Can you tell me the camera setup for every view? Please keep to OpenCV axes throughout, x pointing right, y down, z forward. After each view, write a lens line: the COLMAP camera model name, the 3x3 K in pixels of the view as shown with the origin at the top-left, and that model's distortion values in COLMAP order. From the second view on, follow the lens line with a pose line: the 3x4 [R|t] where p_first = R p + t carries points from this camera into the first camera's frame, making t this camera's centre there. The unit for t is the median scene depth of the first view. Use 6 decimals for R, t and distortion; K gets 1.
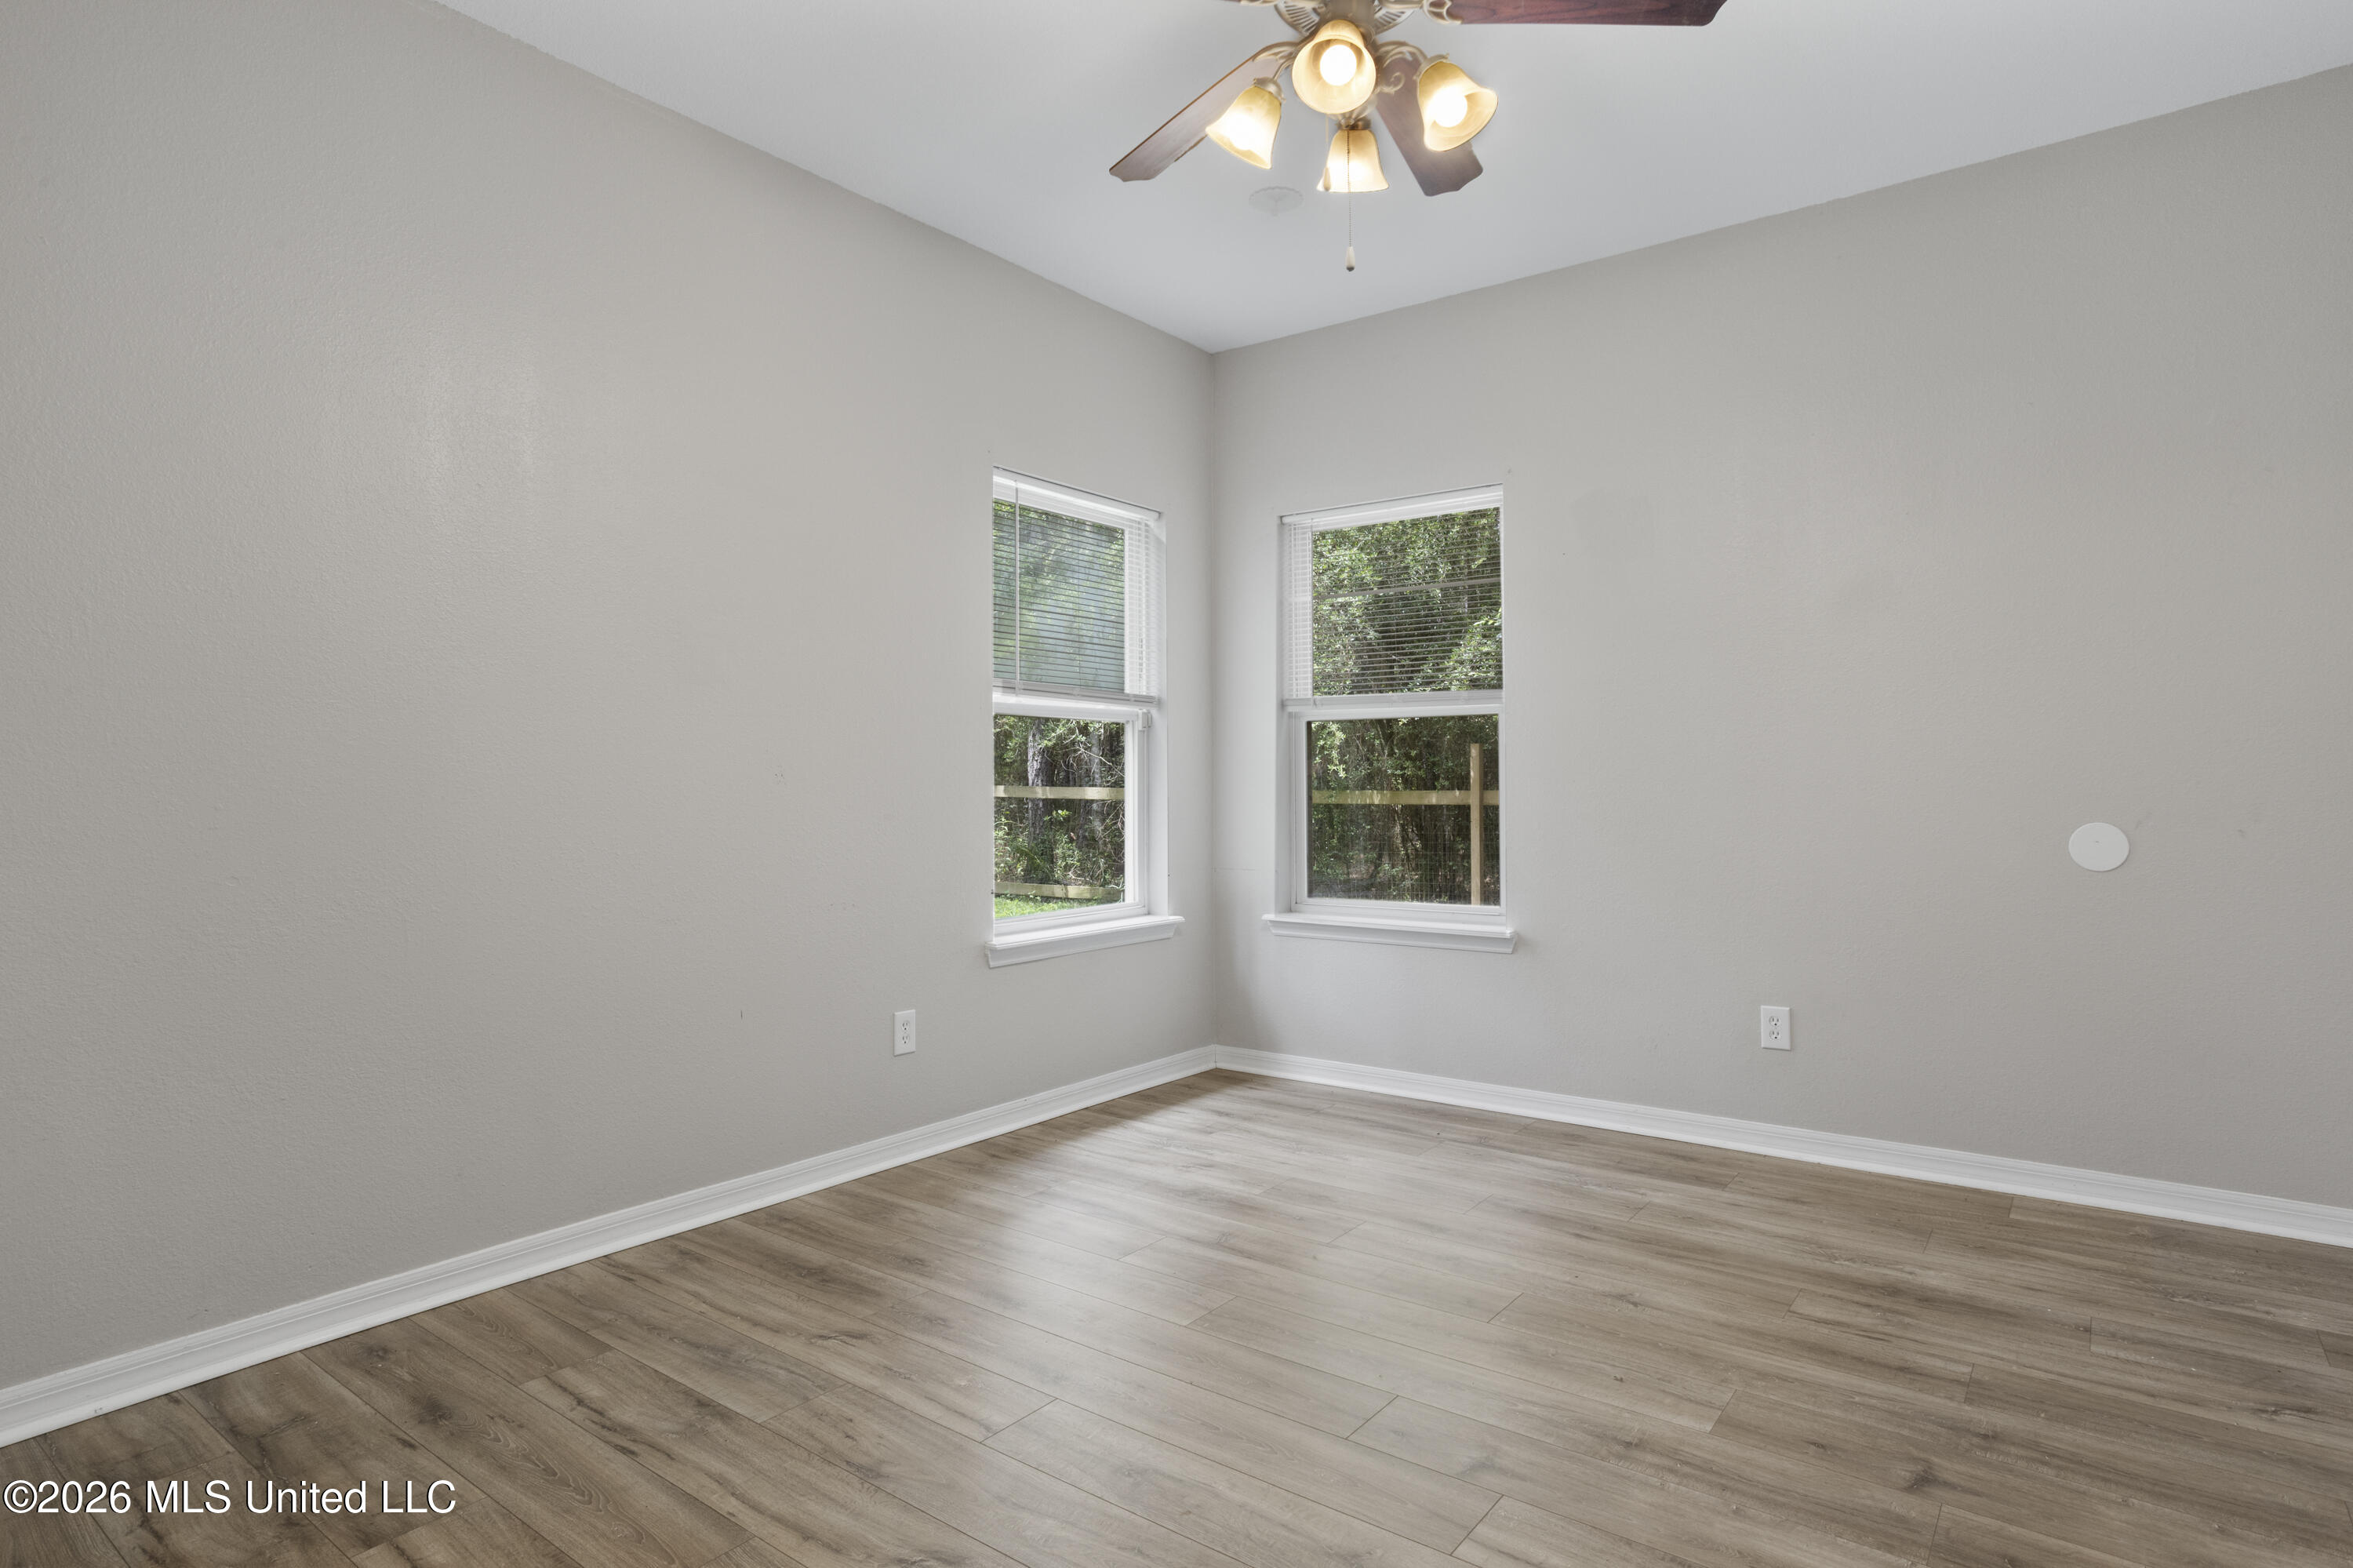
lens RADIAL K [[1262.0, 0, 1176.5], [0, 1262.0, 784.0], [0, 0, 1]] dist [-0.000725, -0.000076]
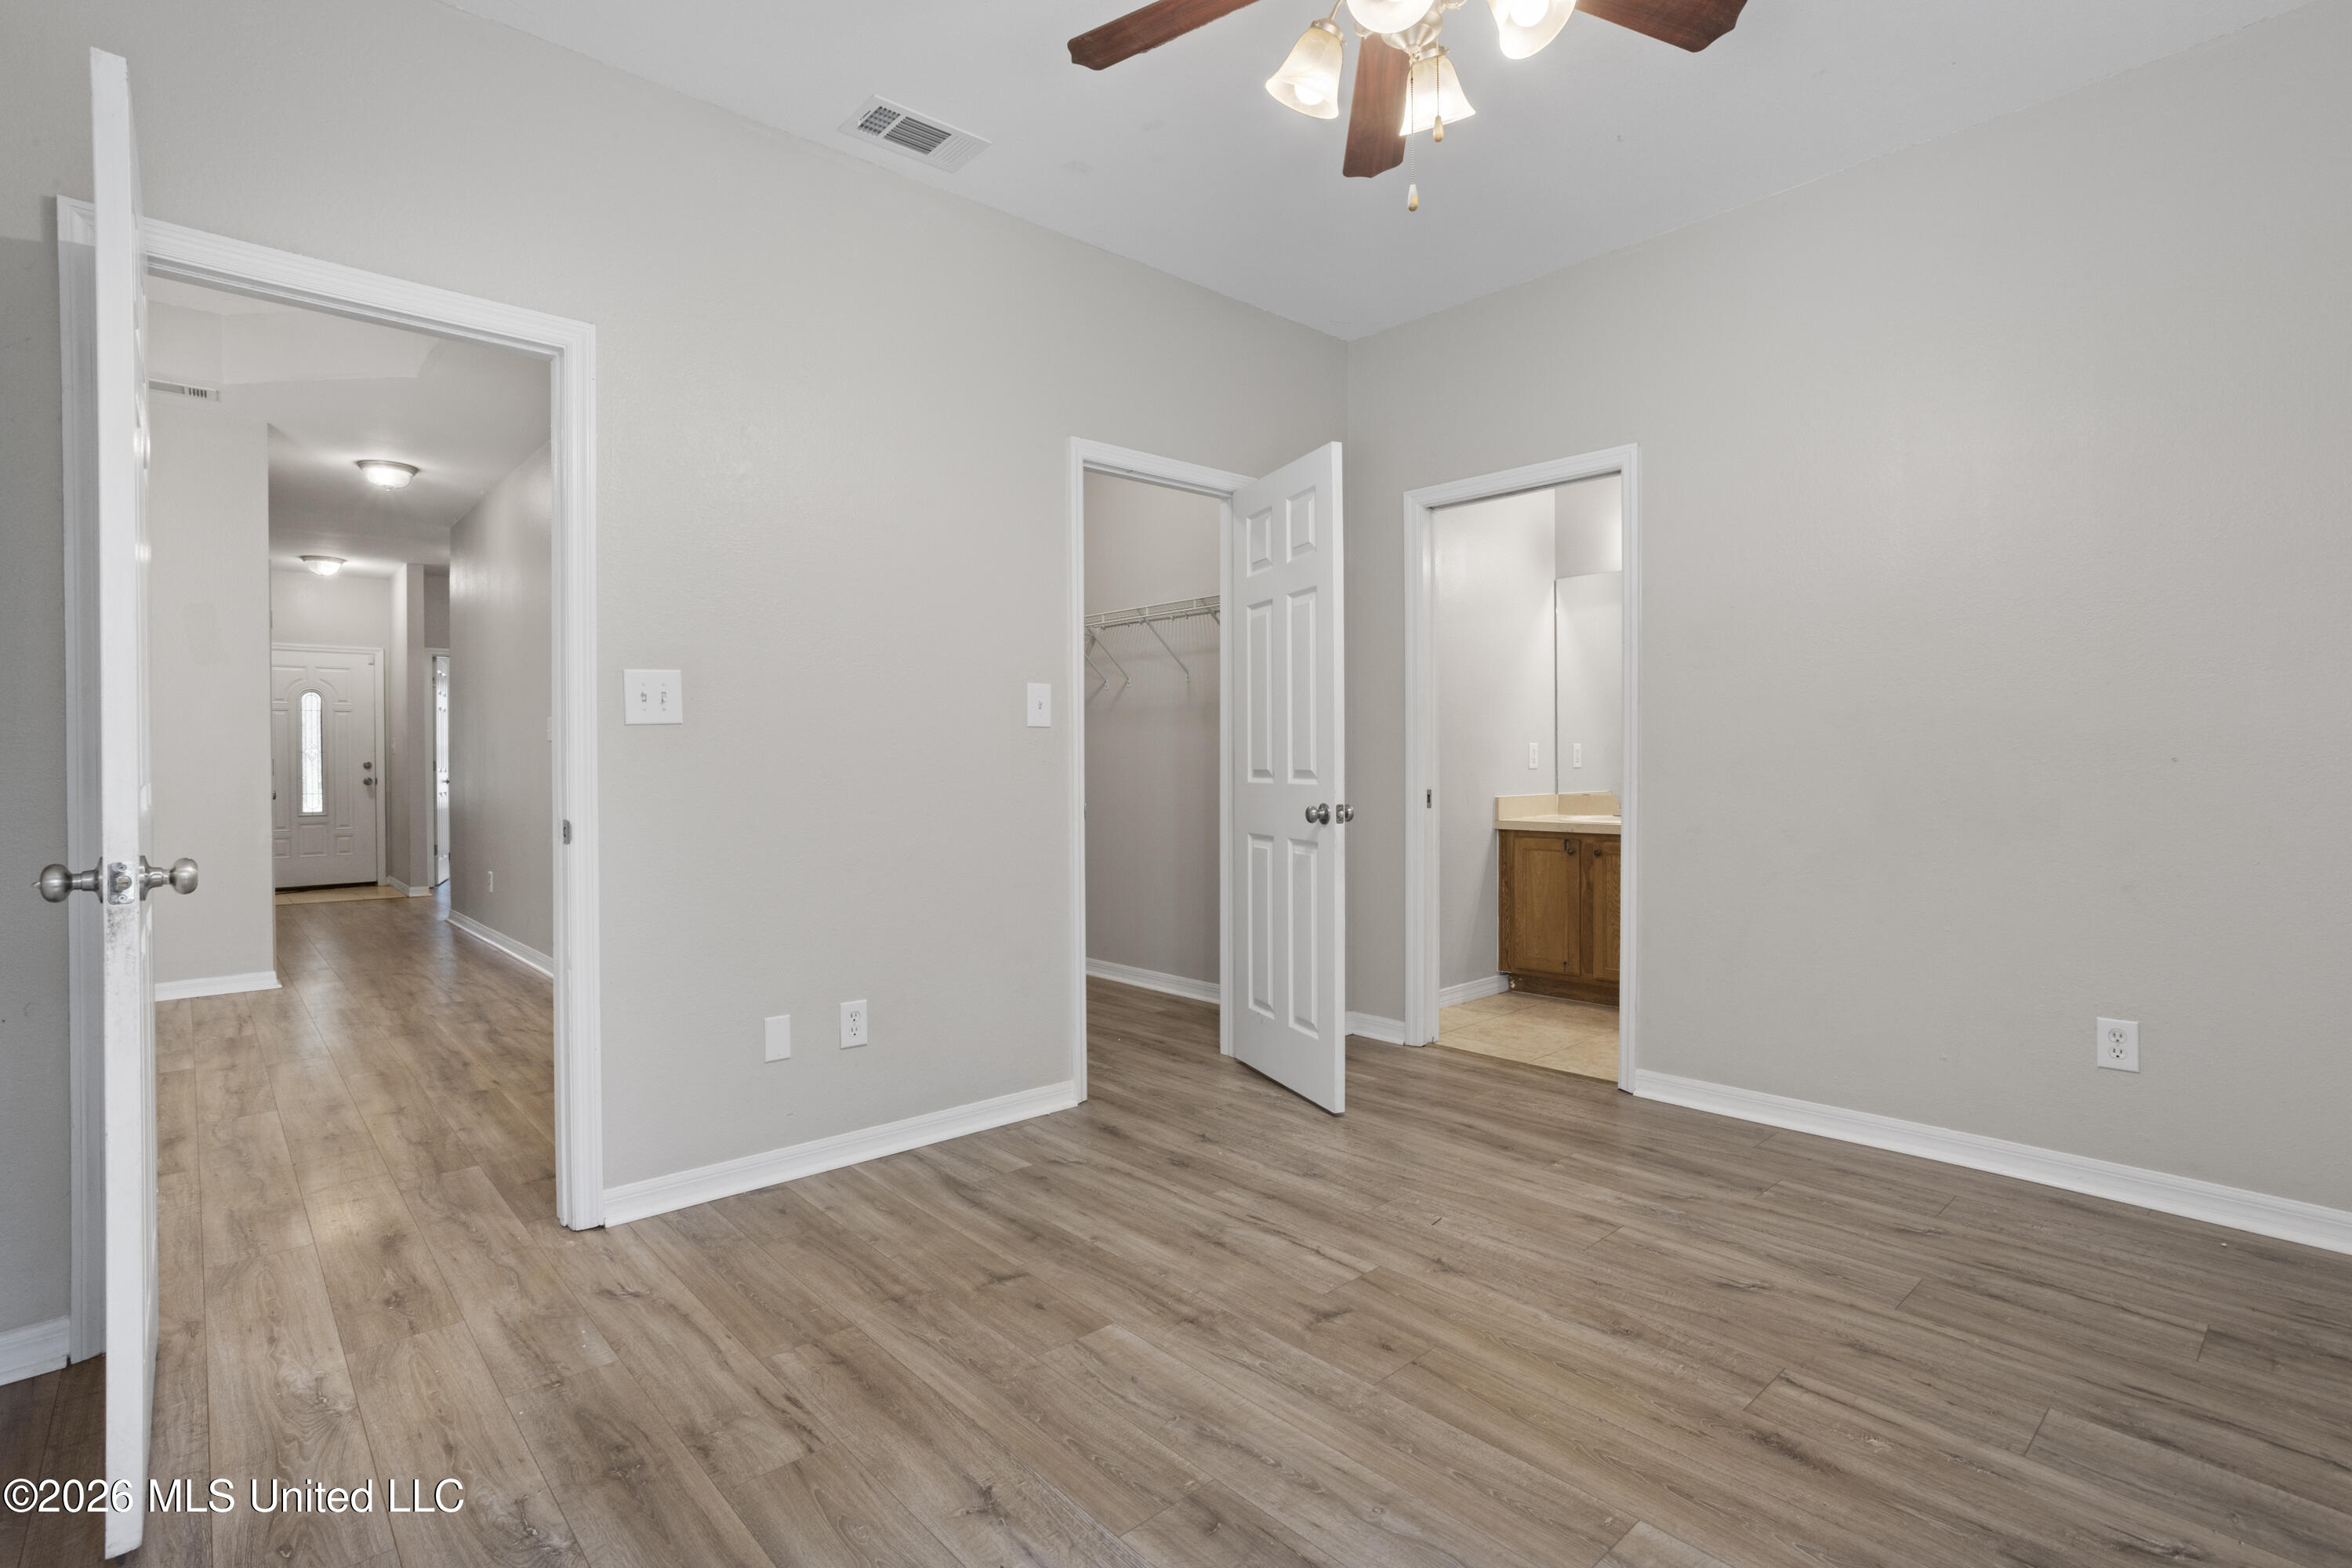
lens RADIAL K [[1125.9, 0, 1175.0], [0, 1125.9, 771.8], [0, 0, 1]] dist [-0.051328, 0.029556]
pose [[-0.982667, 0.008505, 0.185185, 0.170589], [0.010140, 0.999918, 0.007882, 0.002255], [-0.185102, 0.009623, -0.982672, 1.946387]]
